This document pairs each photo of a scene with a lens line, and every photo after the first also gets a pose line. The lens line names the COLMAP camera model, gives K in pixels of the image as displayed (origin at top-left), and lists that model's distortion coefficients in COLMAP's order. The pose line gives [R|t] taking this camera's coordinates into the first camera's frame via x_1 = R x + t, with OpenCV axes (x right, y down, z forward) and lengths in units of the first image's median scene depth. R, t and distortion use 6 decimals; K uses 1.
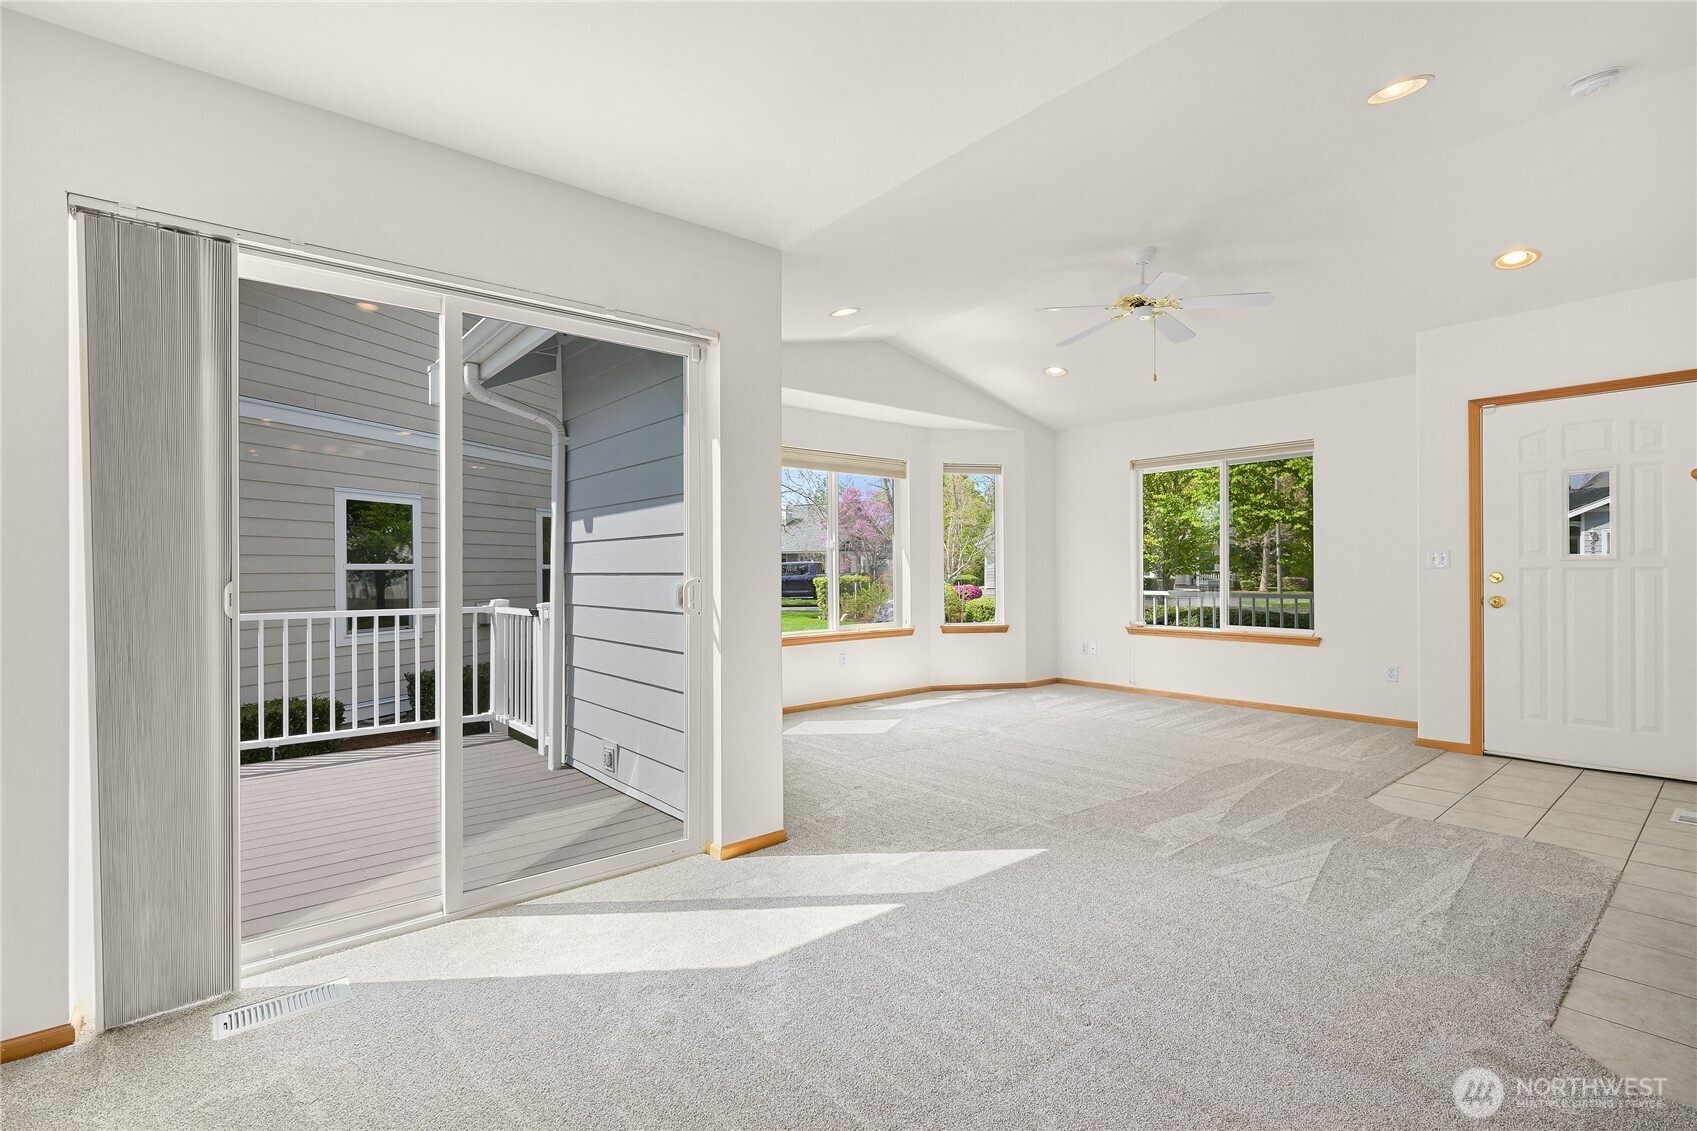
lens RADIAL K [[782.0, 0, 848.5], [0, 782.0, 571.4], [0, 0, 1]] dist [0.000710, 0.000486]
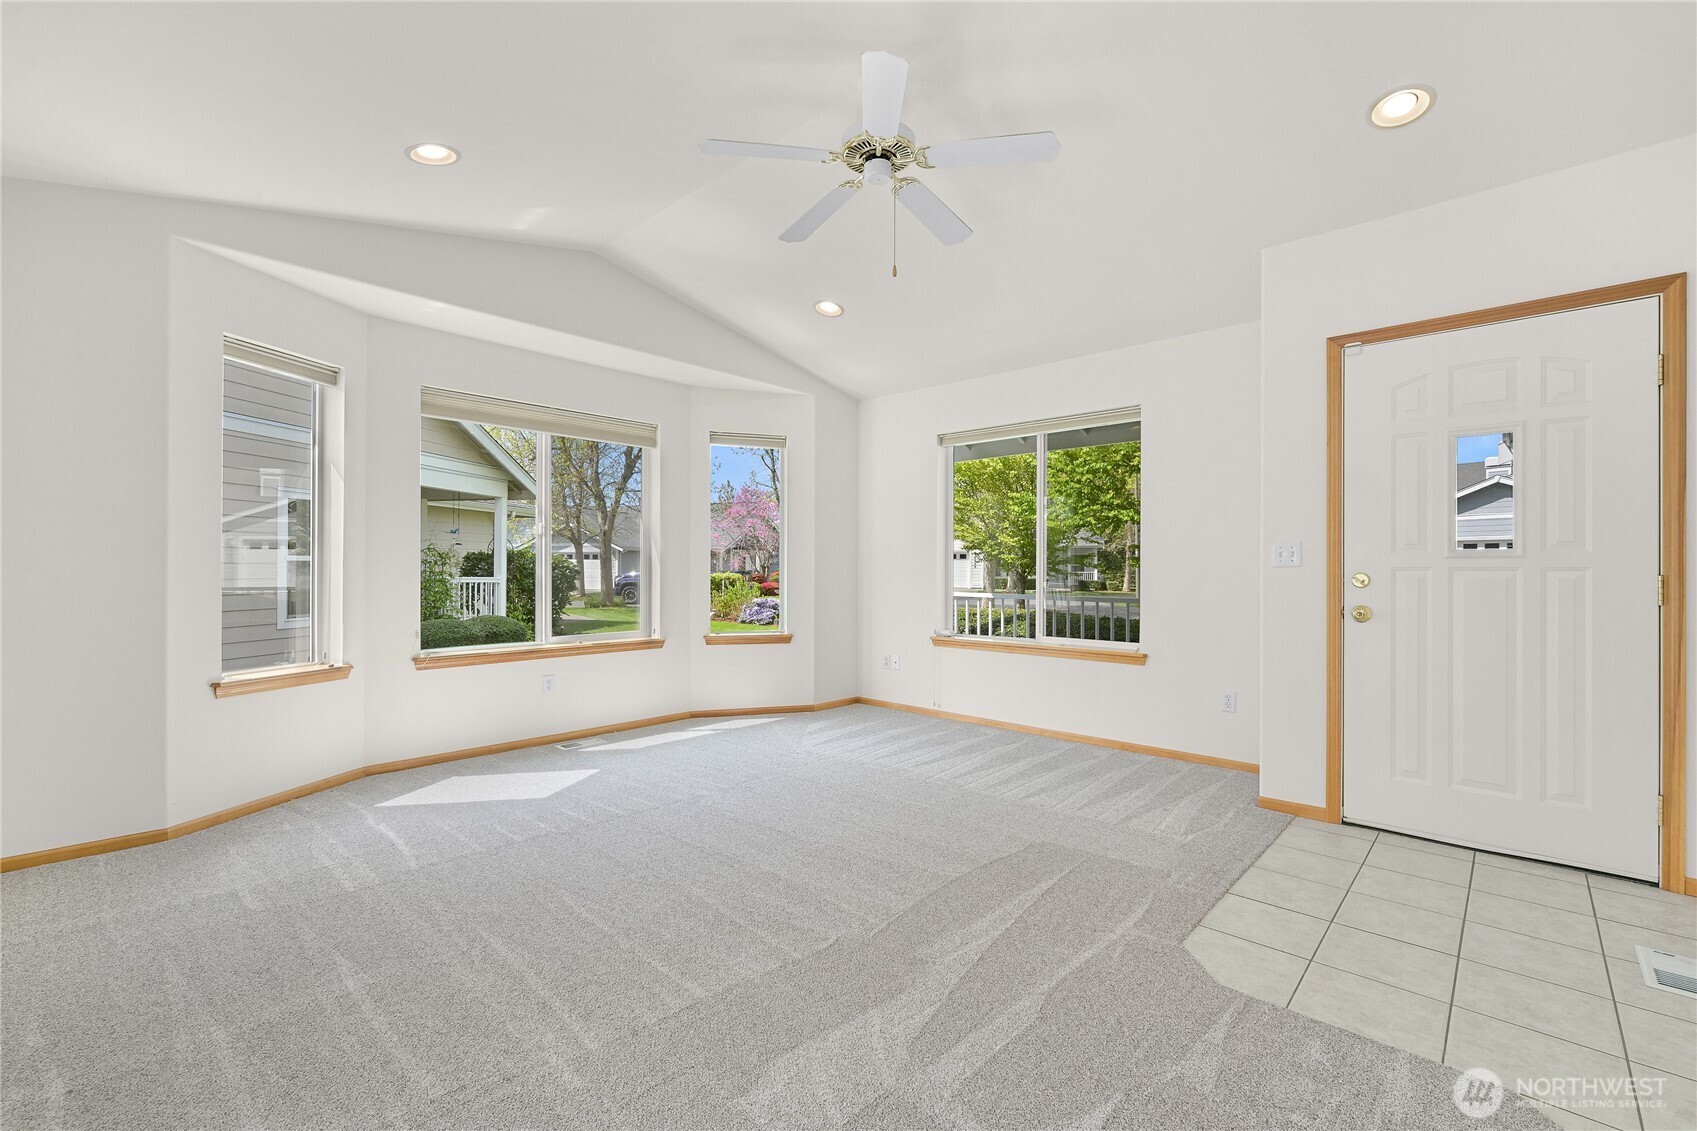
lens RADIAL K [[735.6, 0, 849.4], [0, 735.6, 566.1], [0, 0, 1]] dist [0.000068, -0.000492]
pose [[0.992356, 0.011126, 0.122902, 0.211807], [-0.010463, 0.999927, -0.006036, 0.002865], [-0.122960, 0.004704, 0.992400, 0.296123]]
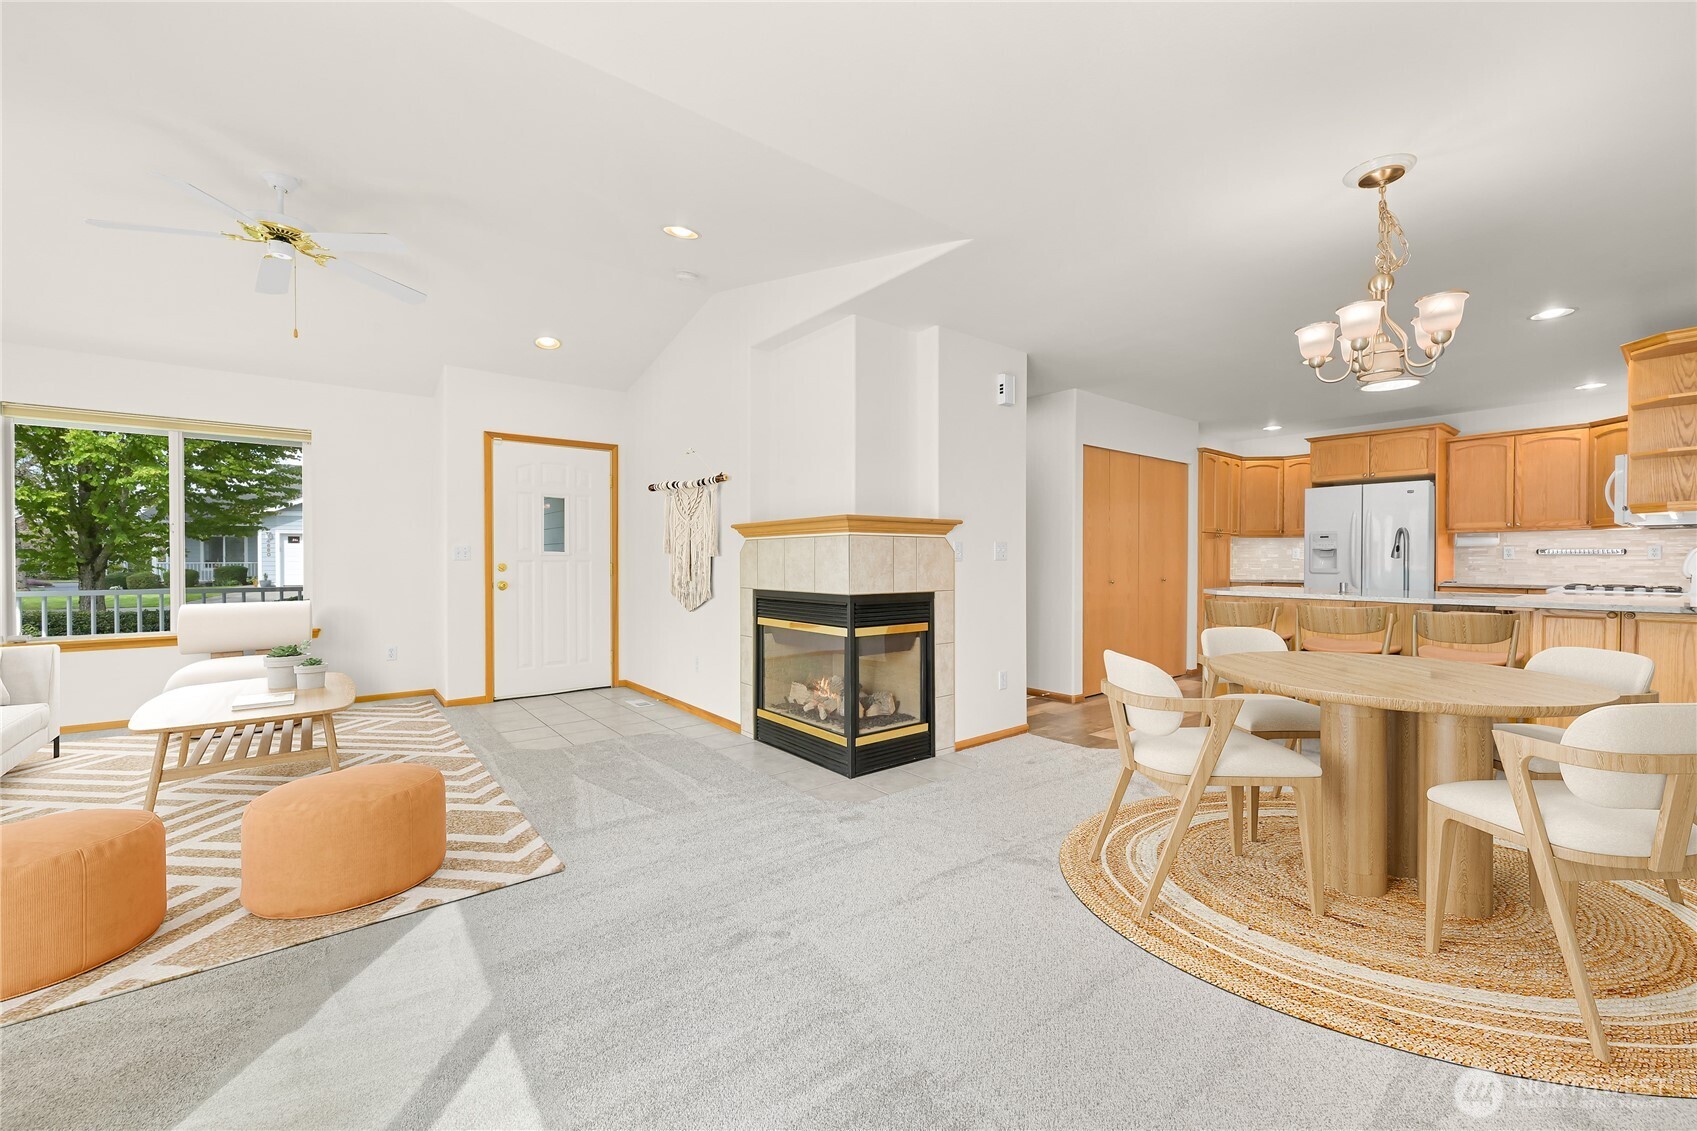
lens RADIAL K [[672.0, 0, 855.9], [0, 672.0, 565.0], [0, 0, 1]] dist [-0.000655, 0.000242]
pose [[0.033428, 0.001406, 0.999440, -0.235850], [0.000202, 0.999999, -0.001414, 0.004056], [-0.999441, 0.000249, 0.033428, 0.275933]]
